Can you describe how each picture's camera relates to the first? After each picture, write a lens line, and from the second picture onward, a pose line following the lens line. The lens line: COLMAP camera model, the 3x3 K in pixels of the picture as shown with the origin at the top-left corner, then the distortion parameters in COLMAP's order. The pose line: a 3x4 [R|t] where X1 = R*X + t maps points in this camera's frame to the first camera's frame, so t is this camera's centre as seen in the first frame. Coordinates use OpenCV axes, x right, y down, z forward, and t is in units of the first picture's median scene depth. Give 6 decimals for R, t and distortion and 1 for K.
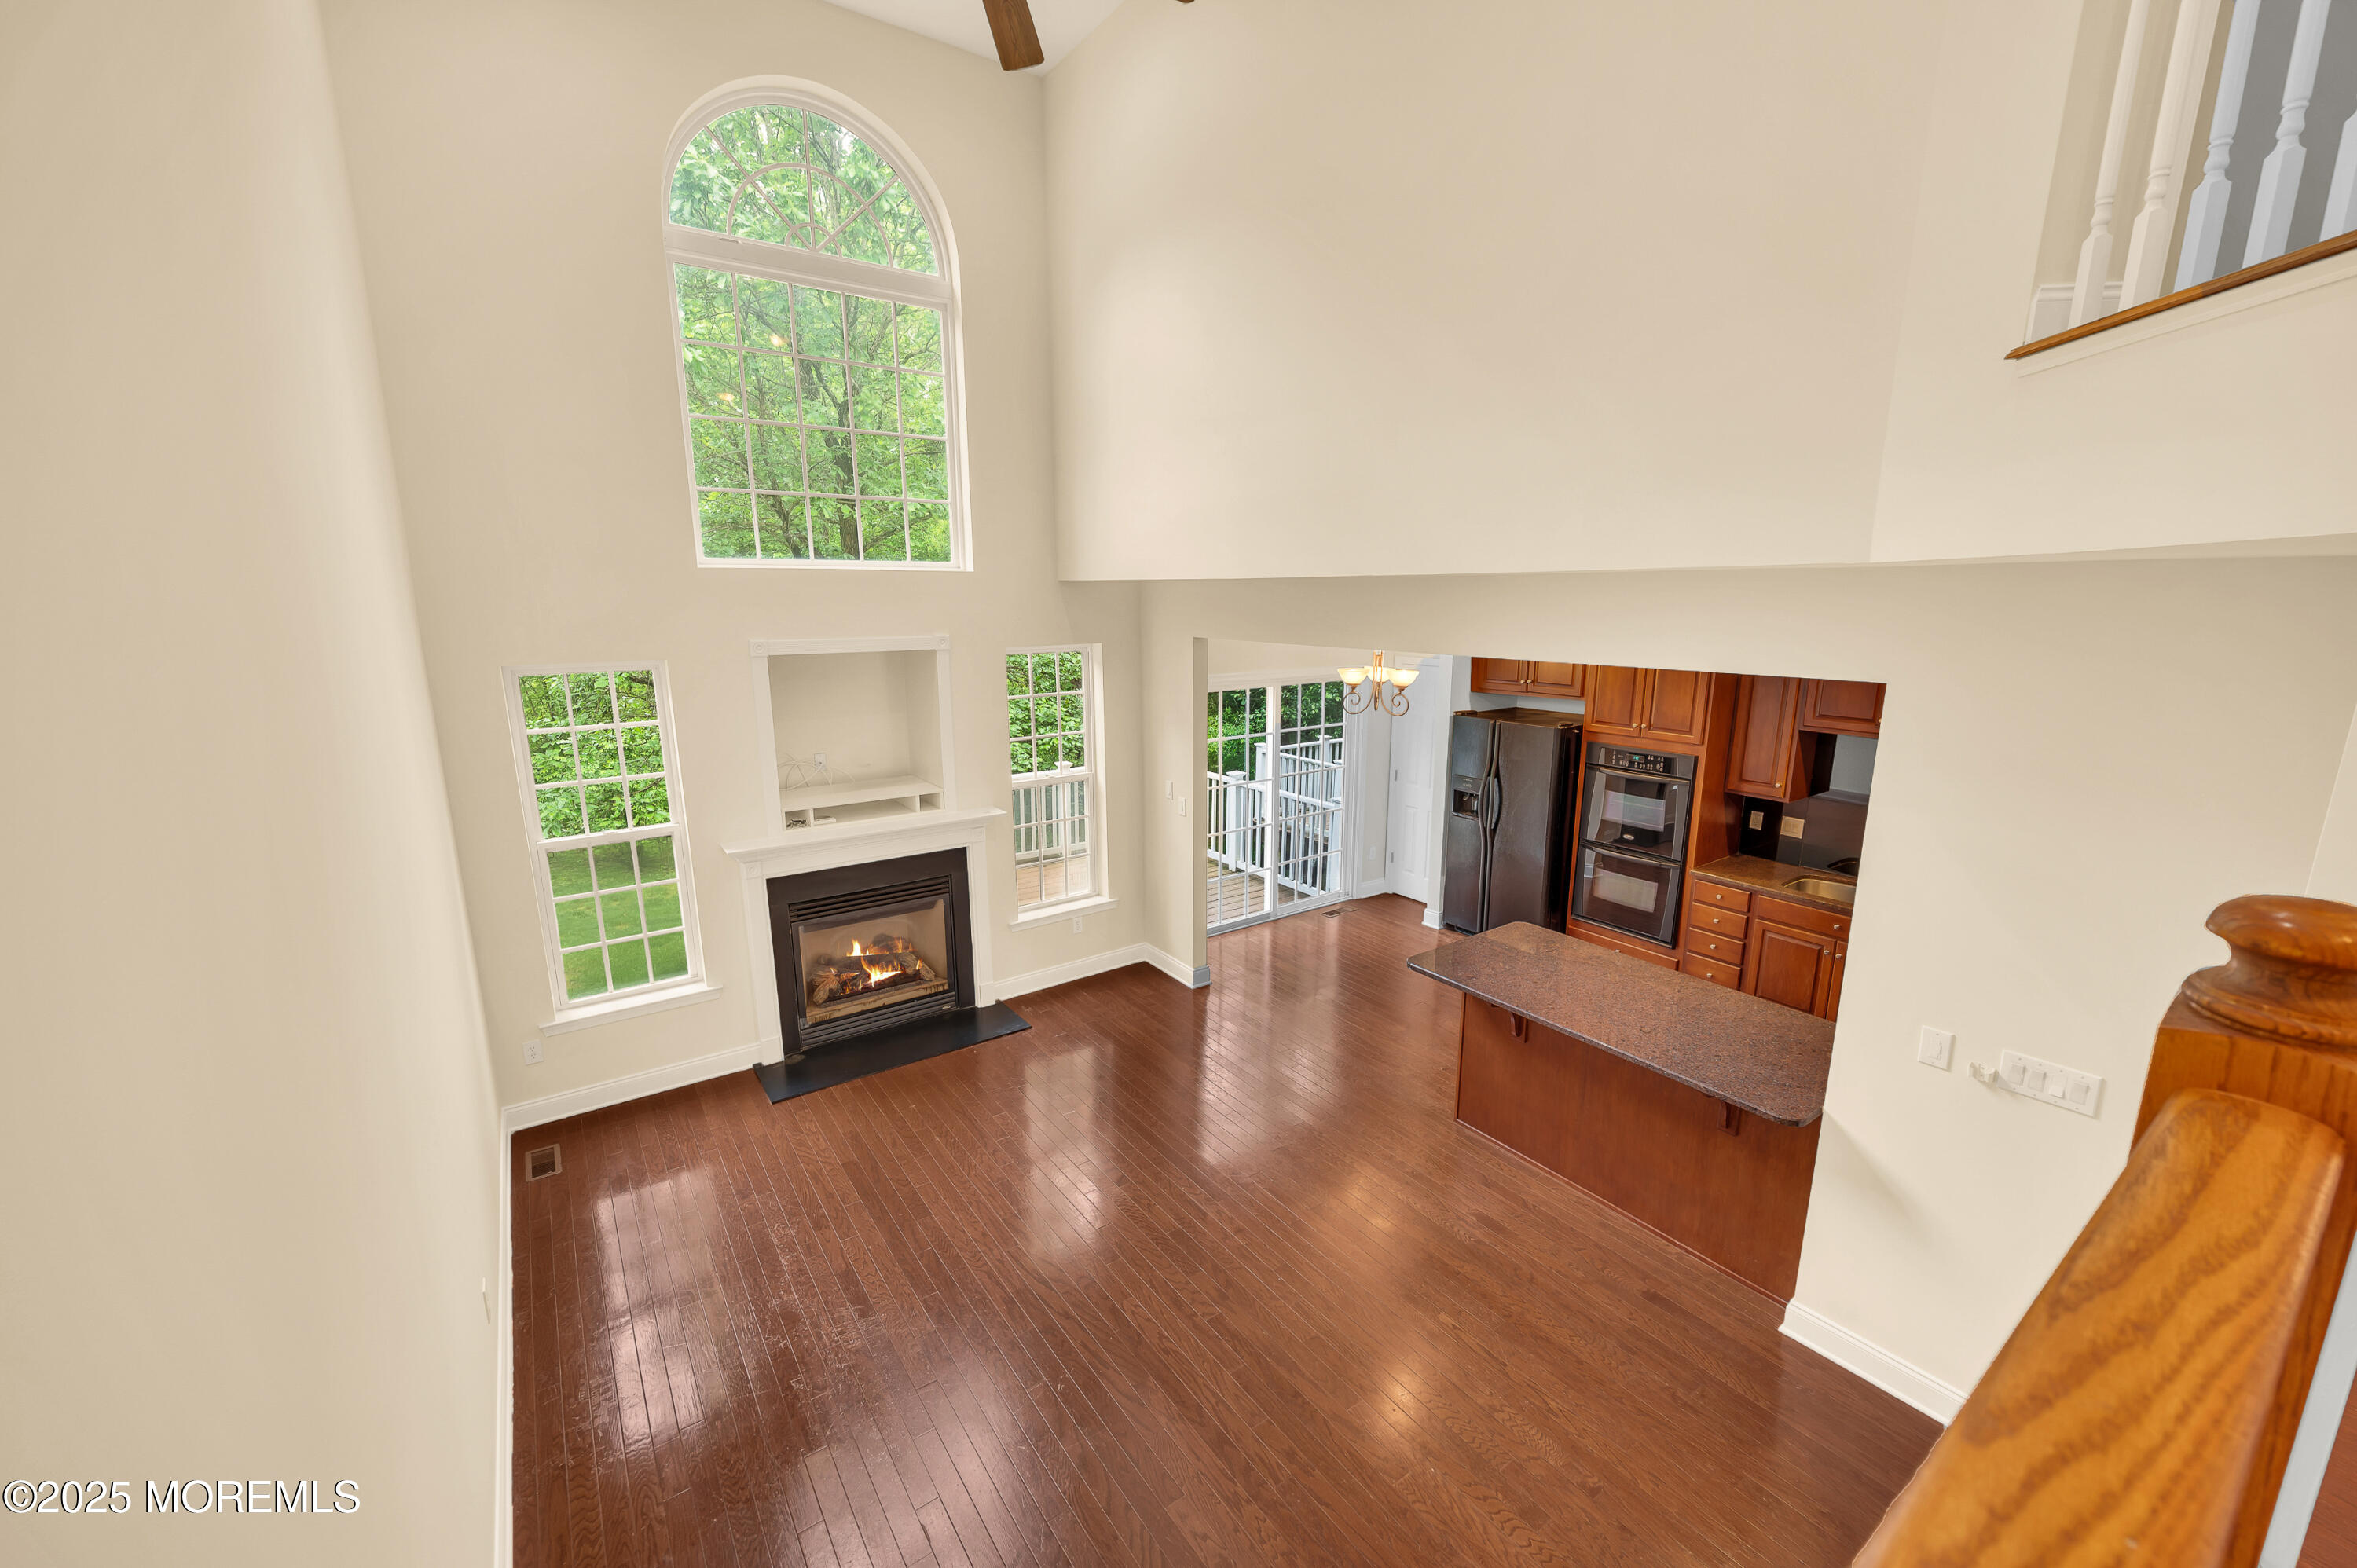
lens RADIAL K [[950.7, 0, 1209.7], [0, 950.7, 780.5], [0, 0, 1]] dist [0.004749, -0.000850]
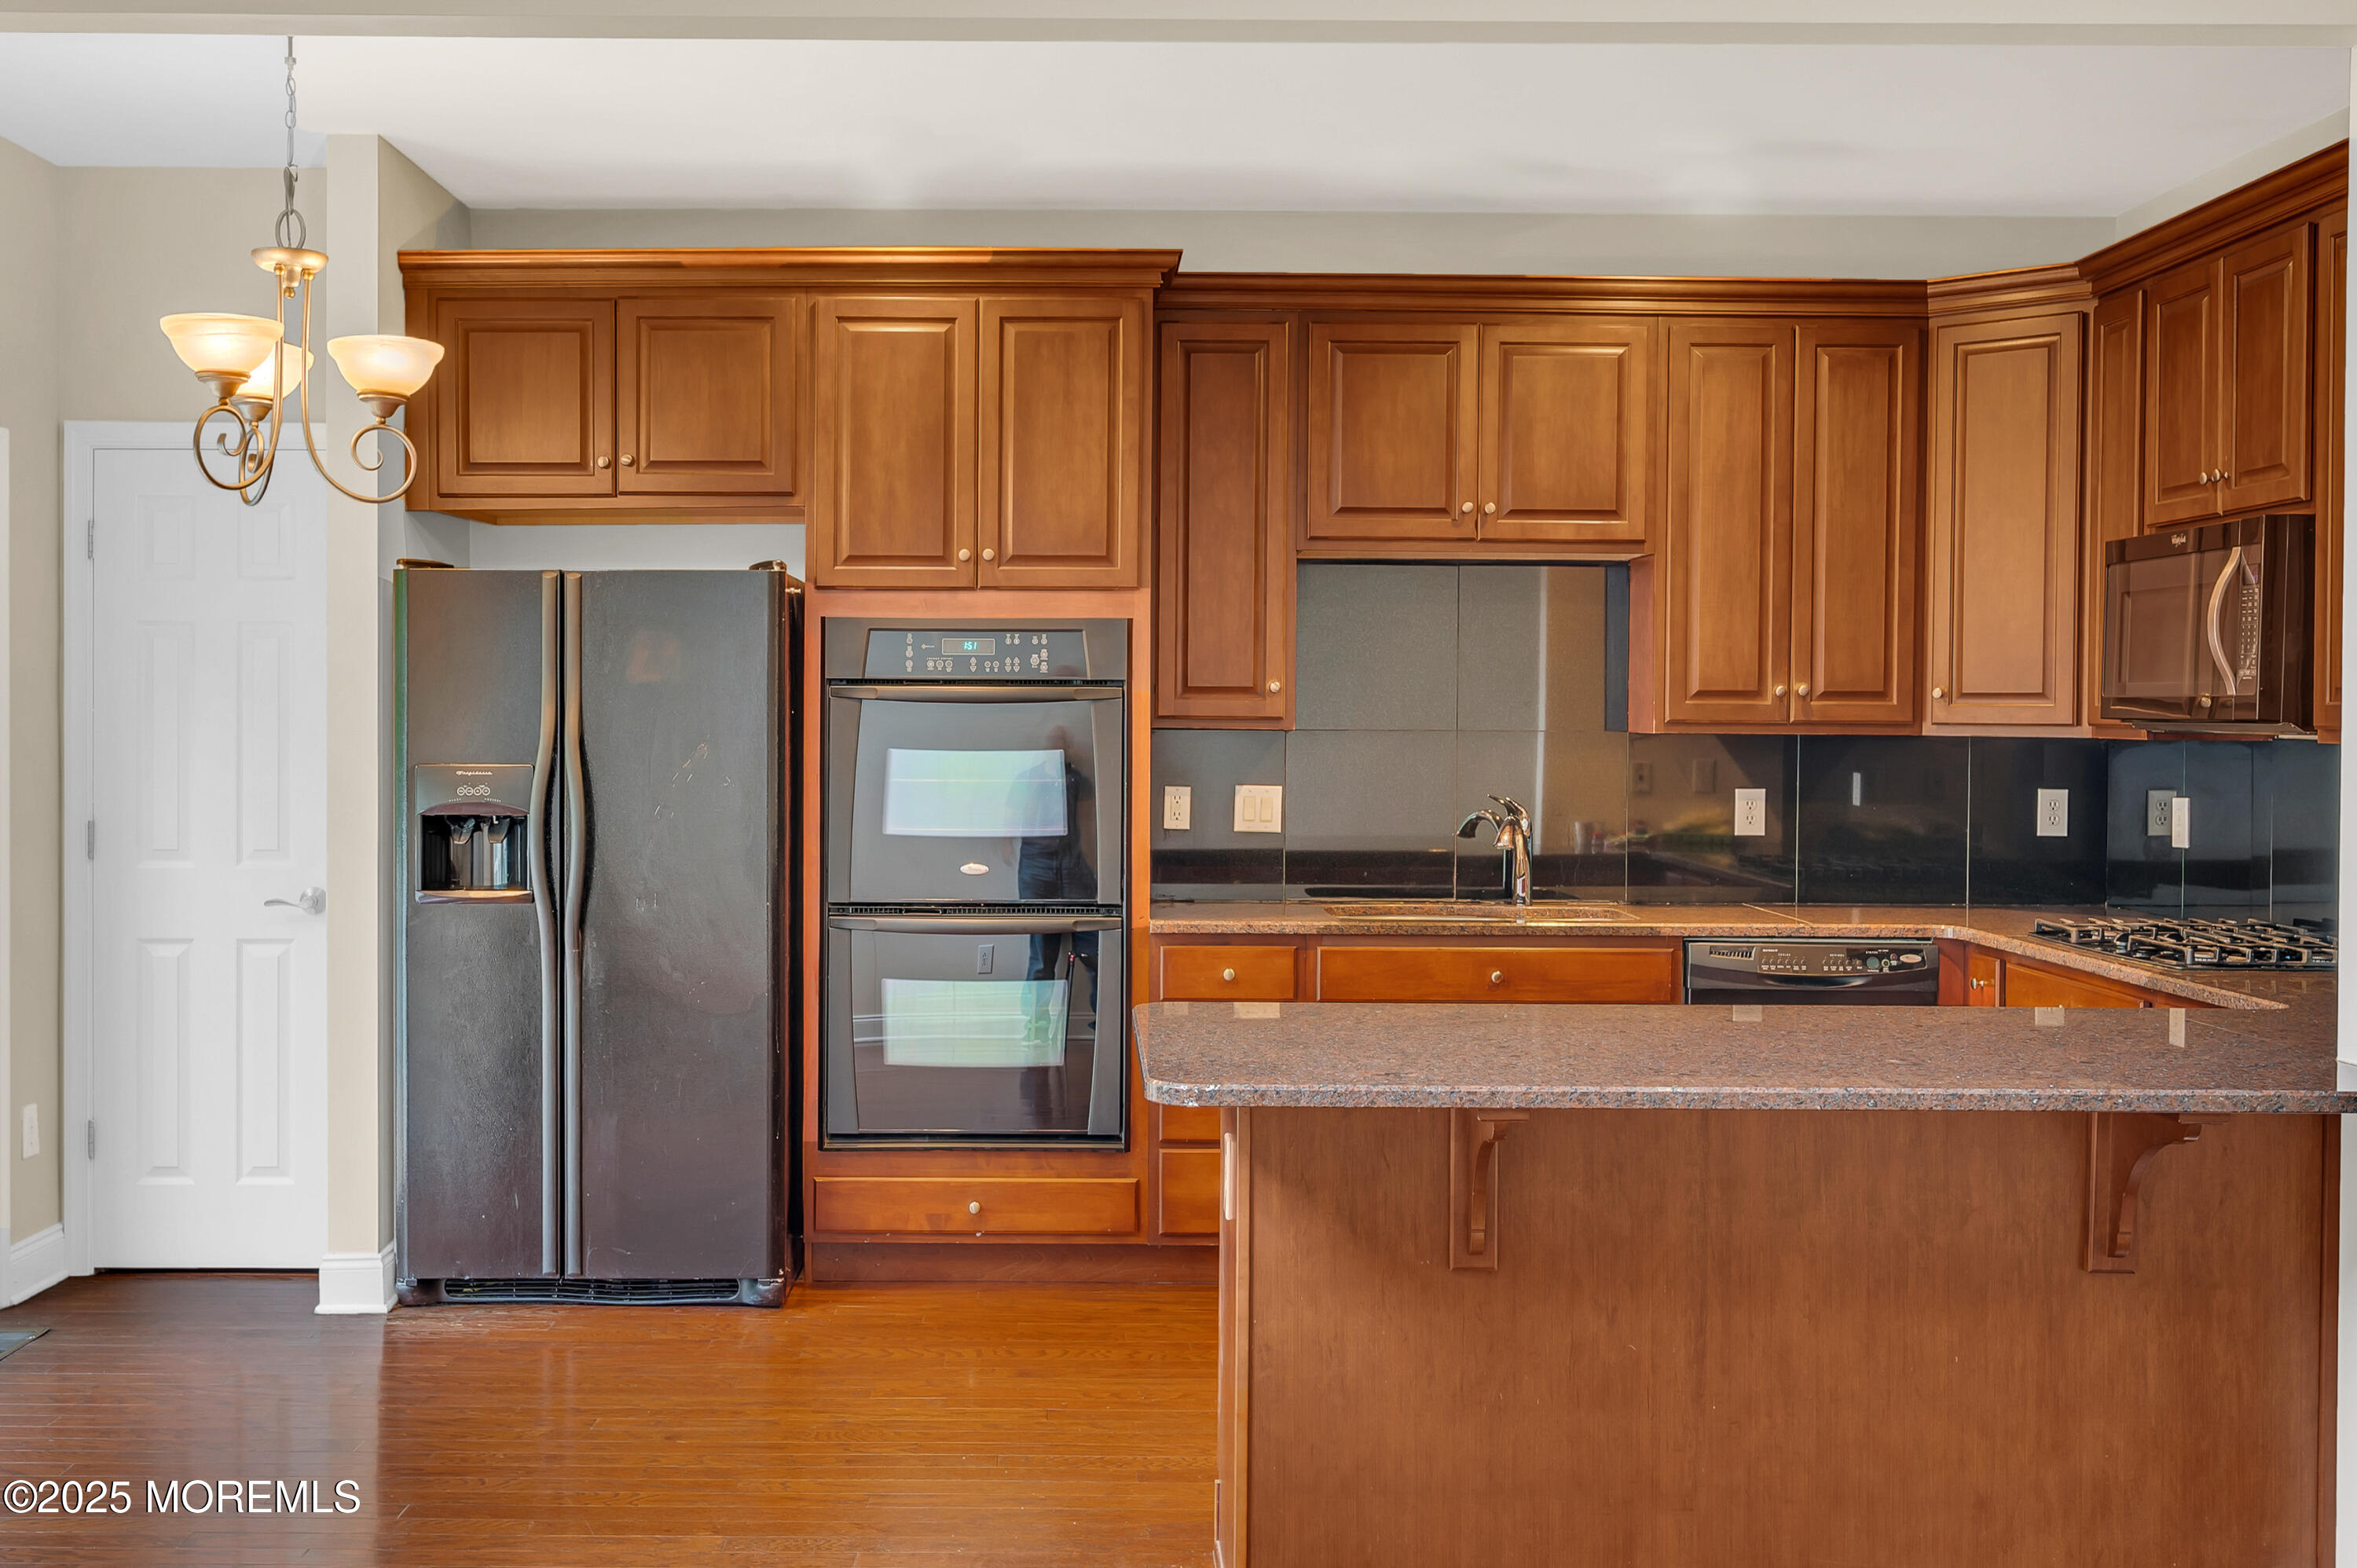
lens RADIAL K [[2403.1, 0, 1131.7], [0, 2403.1, 755.5], [0, 0, 1]] dist [0.008191, 0.000000]
pose [[0.593880, -0.011928, 0.804466, -0.293903], [0.163766, 0.980749, -0.106355, 0.141520], [-0.787710, 0.194906, 0.584400, 0.469605]]
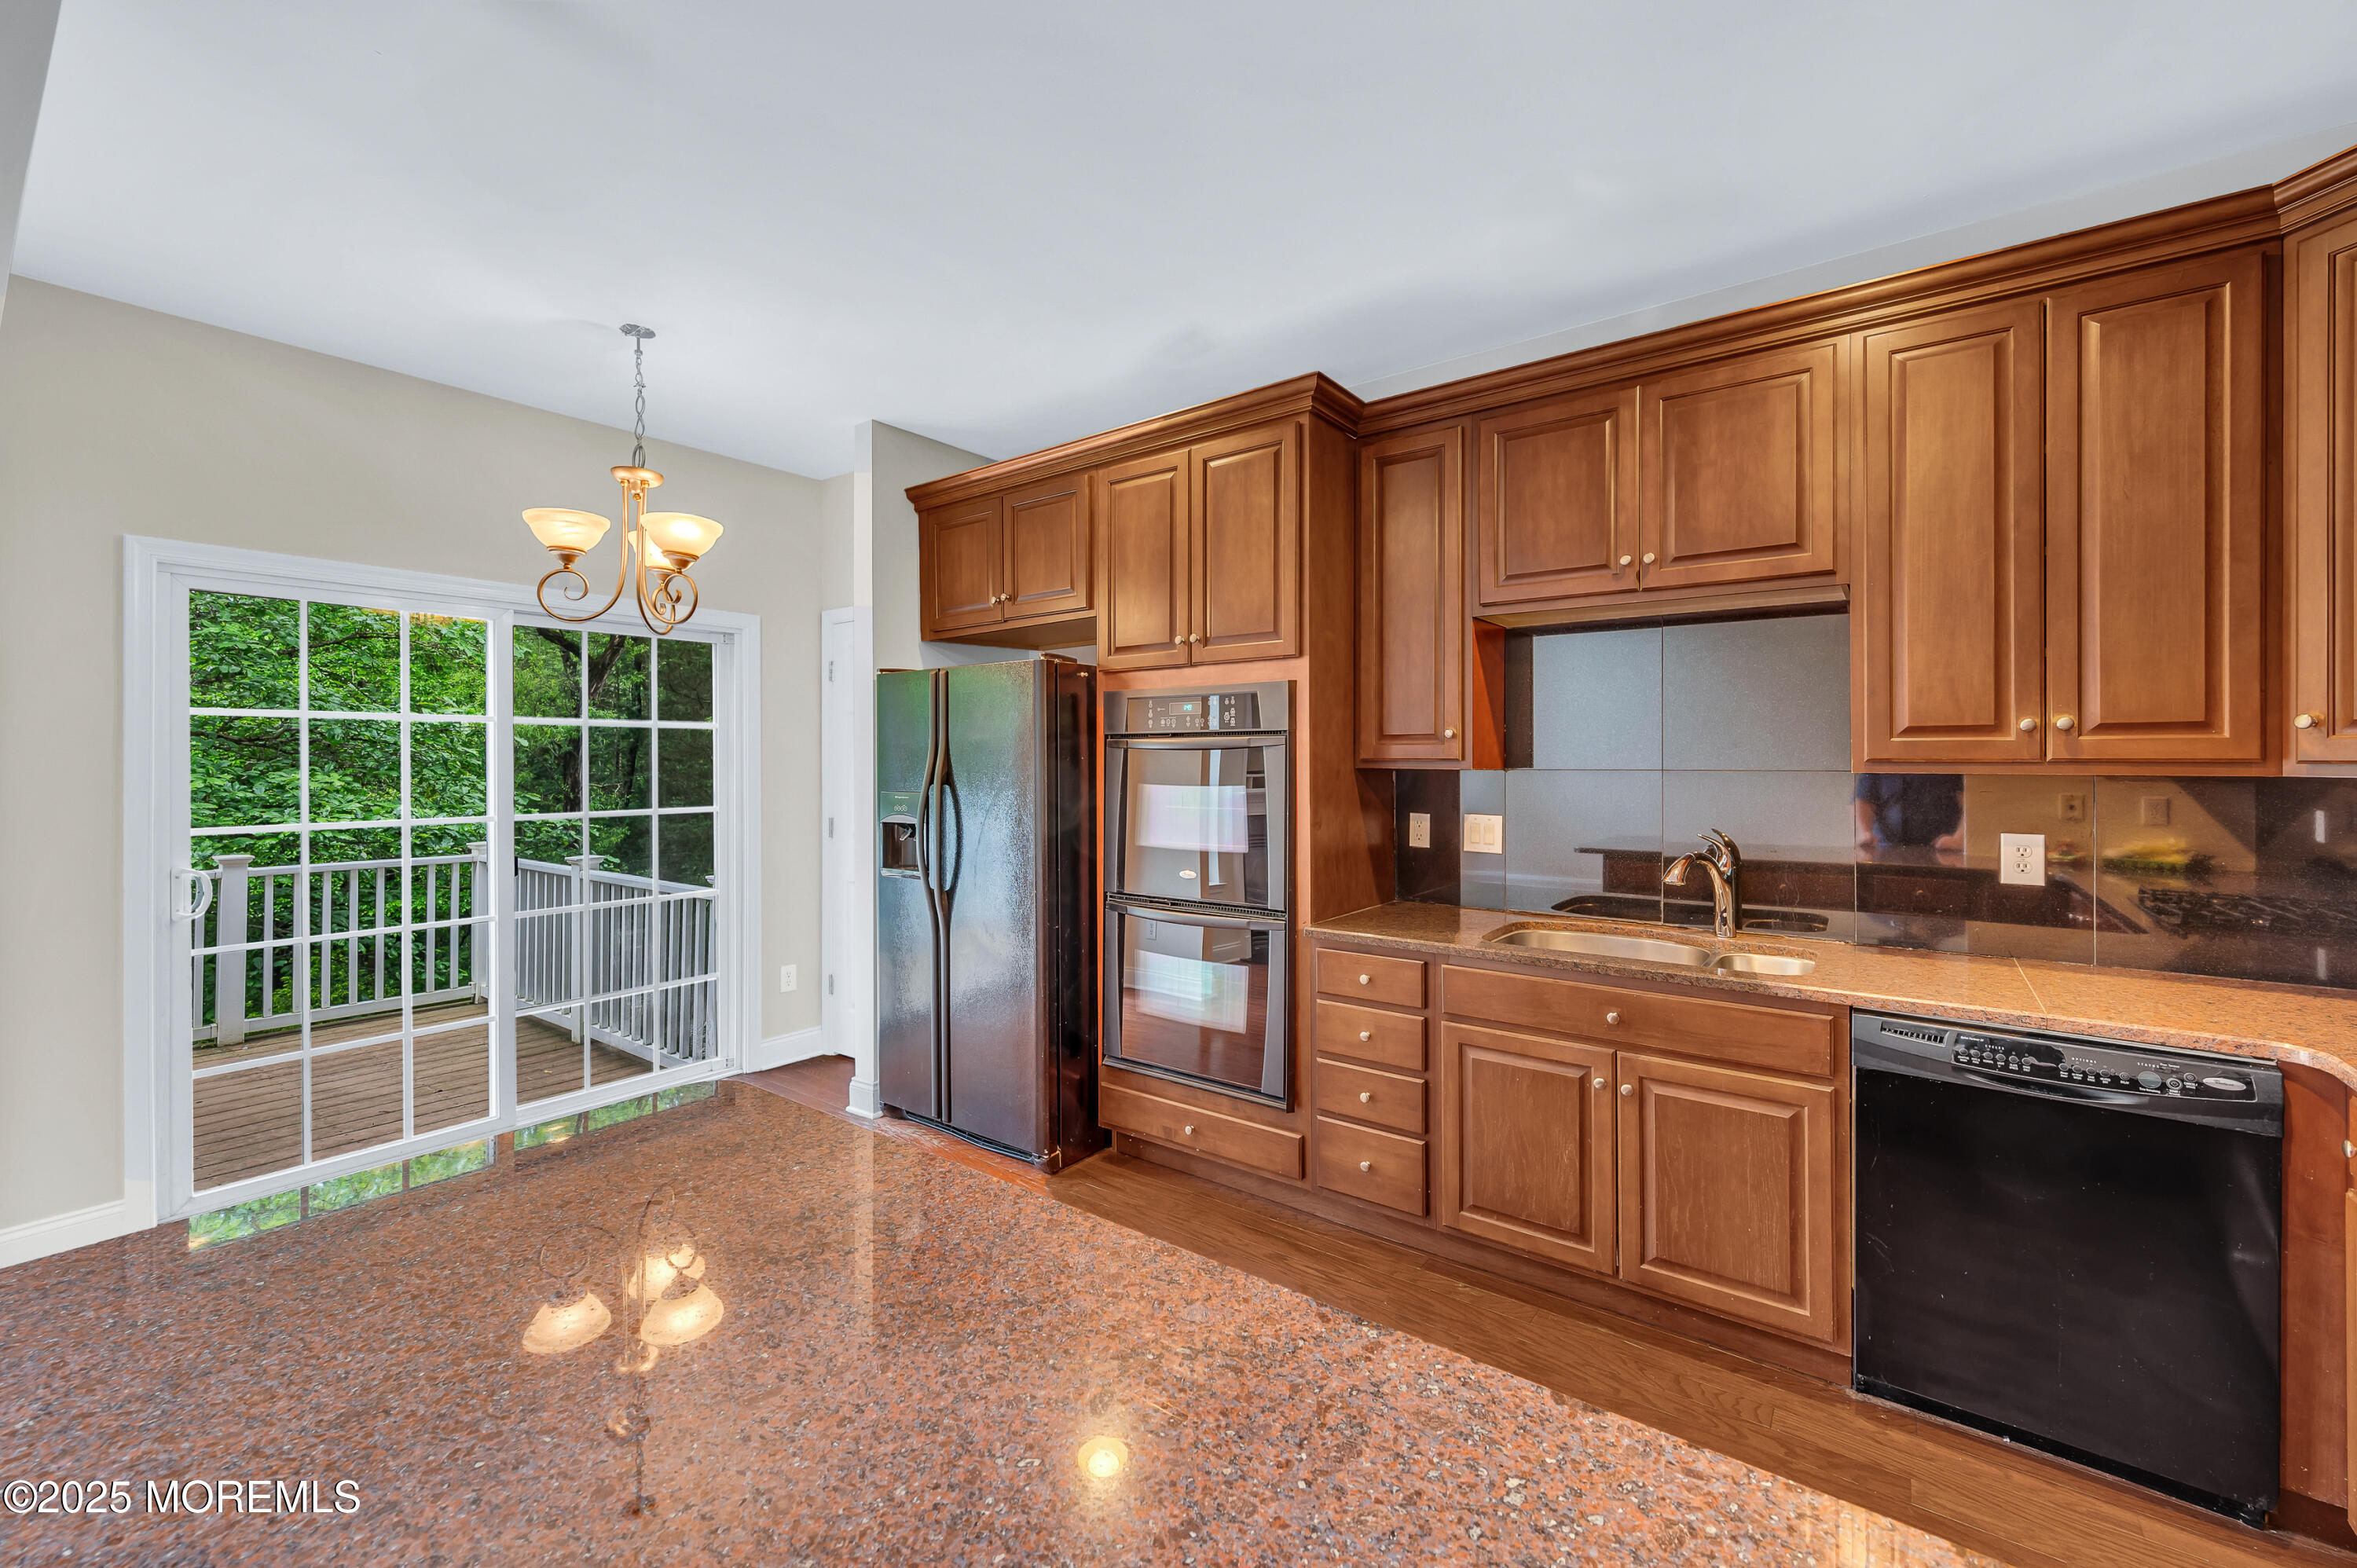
lens RADIAL K [[950.7, 0, 1174.7], [0, 950.7, 759.1], [0, 0, 1]] dist [0.004749, -0.000850]
pose [[0.961738, -0.003421, 0.273950, 0.345178], [0.060703, 0.977730, -0.200896, 0.112358], [-0.267162, 0.209839, 0.940528, 0.613141]]
